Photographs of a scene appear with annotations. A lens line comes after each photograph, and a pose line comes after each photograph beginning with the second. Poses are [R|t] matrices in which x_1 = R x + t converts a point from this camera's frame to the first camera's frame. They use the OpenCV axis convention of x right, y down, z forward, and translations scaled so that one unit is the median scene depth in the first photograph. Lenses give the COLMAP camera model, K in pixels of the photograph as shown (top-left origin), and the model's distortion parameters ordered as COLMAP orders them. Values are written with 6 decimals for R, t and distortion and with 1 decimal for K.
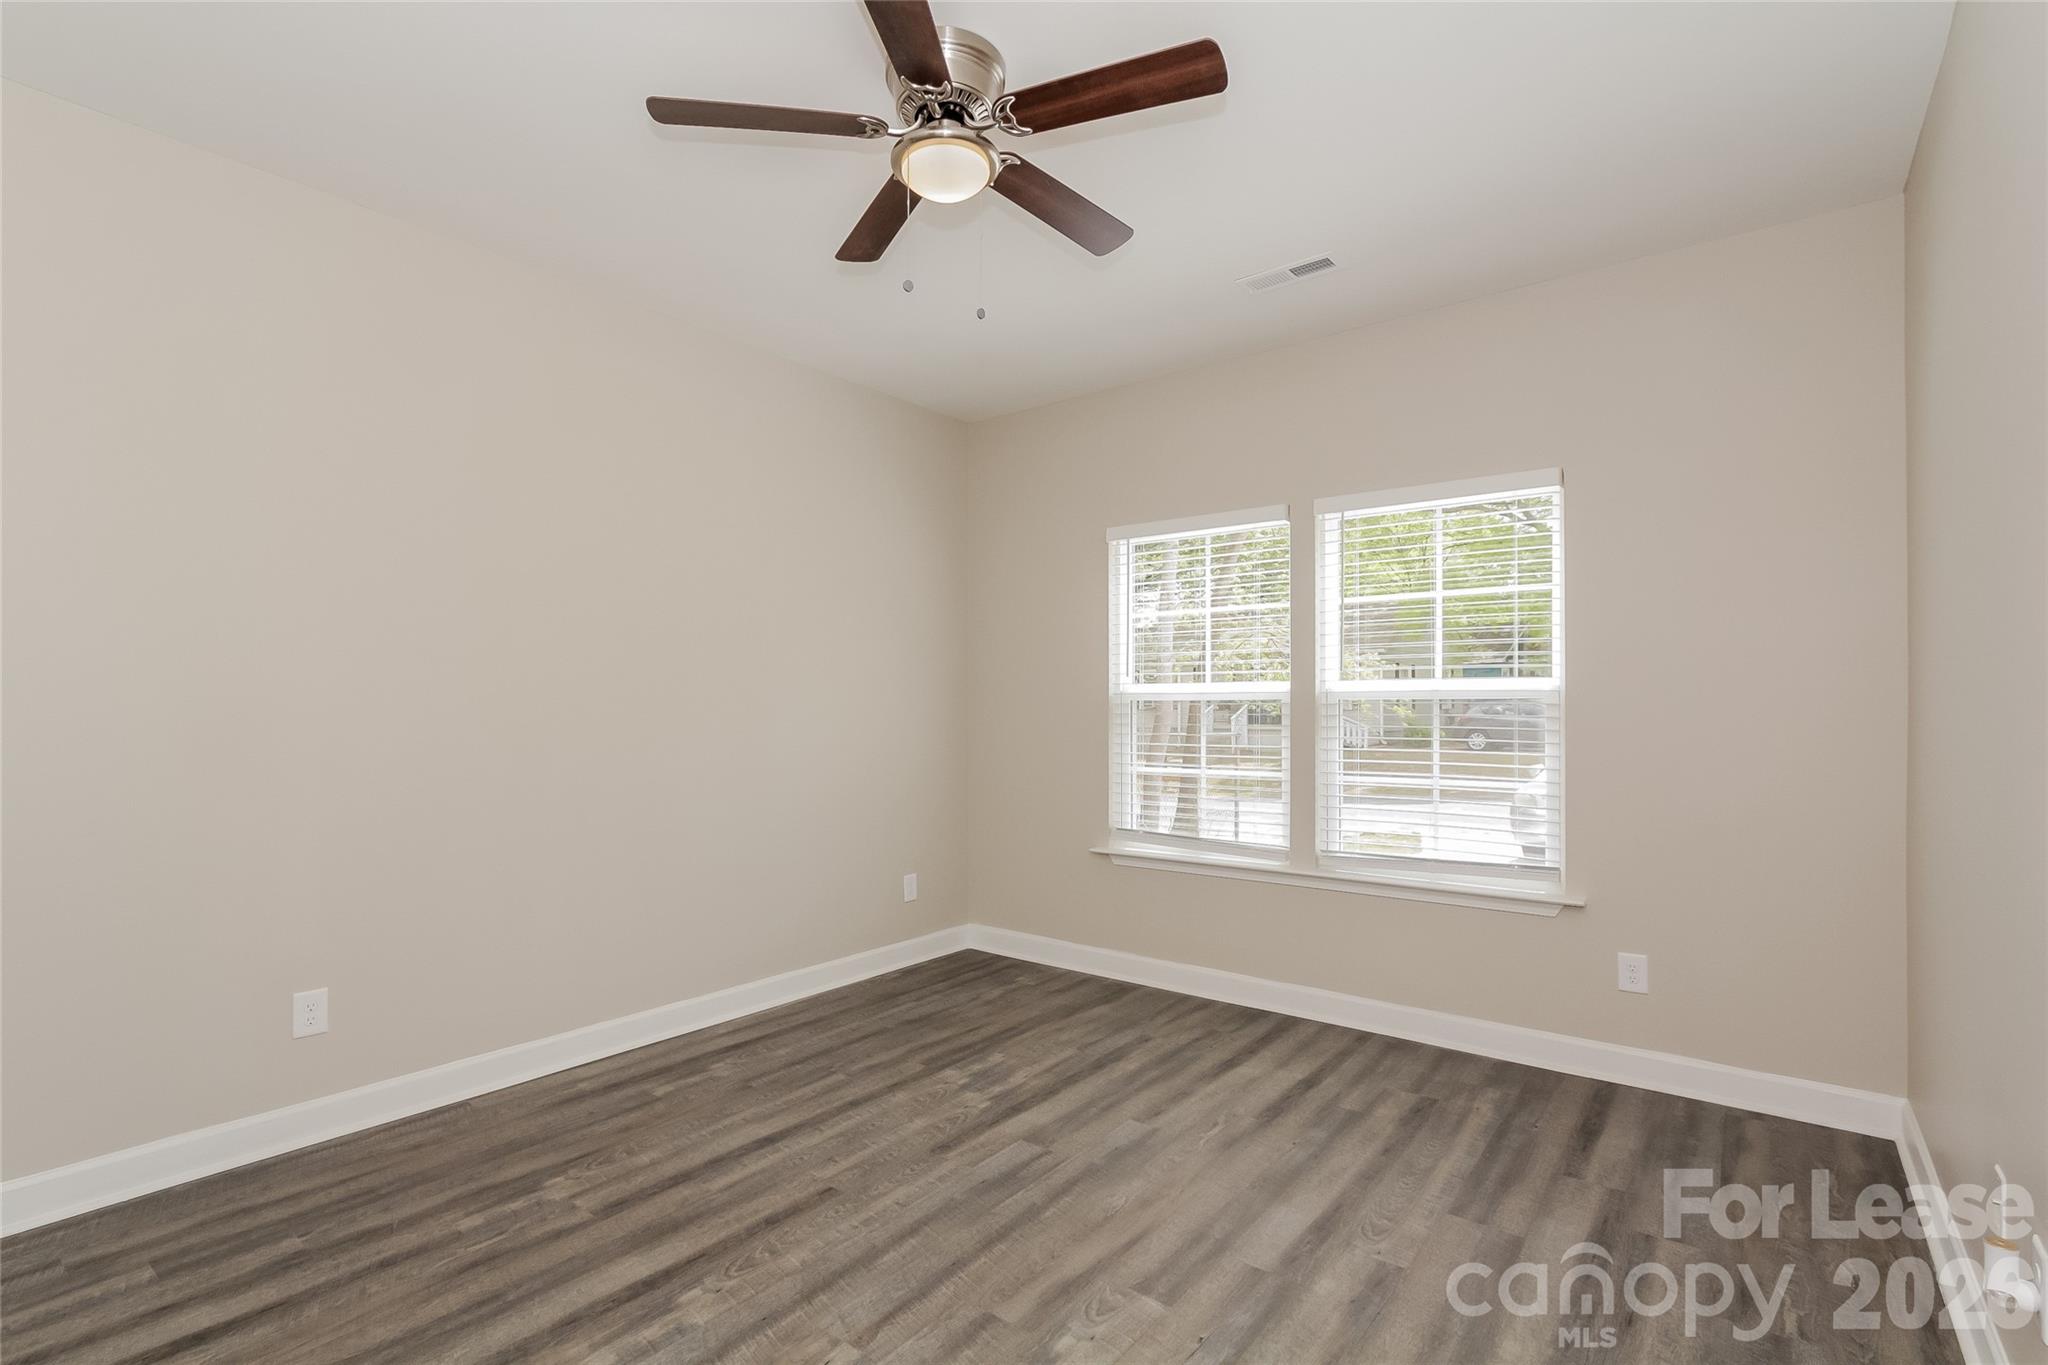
lens RADIAL K [[946.7, 0, 1026.3], [0, 946.7, 712.3], [0, 0, 1]] dist [0.000523, 0.000244]
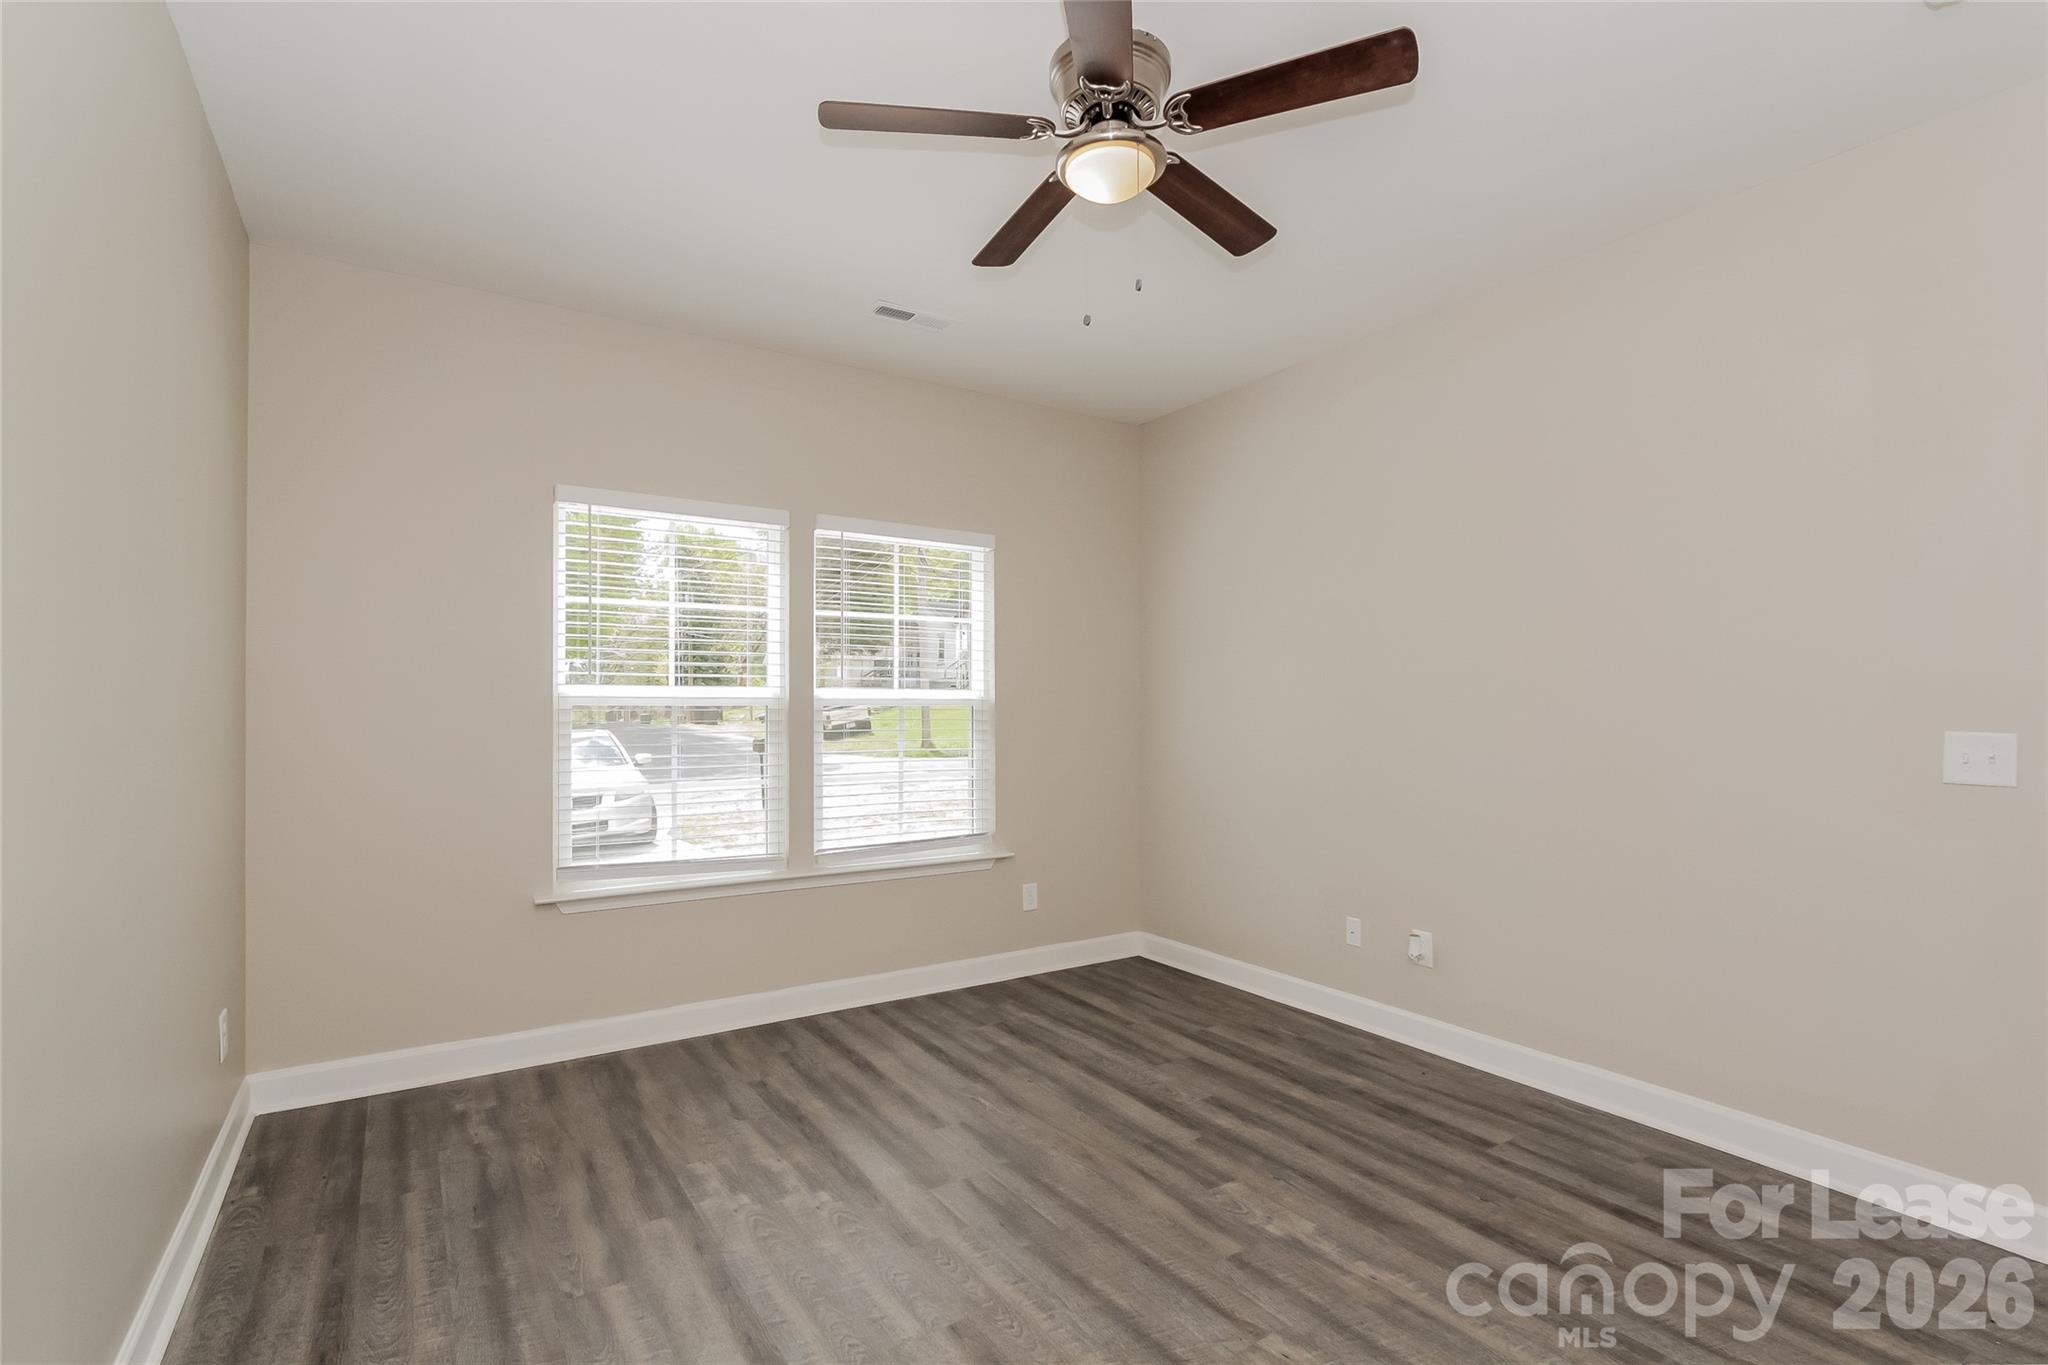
lens RADIAL K [[946.7, 0, 1026.3], [0, 946.7, 712.3], [0, 0, 1]] dist [0.000523, 0.000244]
pose [[0.321450, 0.000152, 0.946927, -0.683286], [0.003908, 0.999991, -0.001487, -0.004870], [-0.946919, 0.004179, 0.321446, 0.502264]]
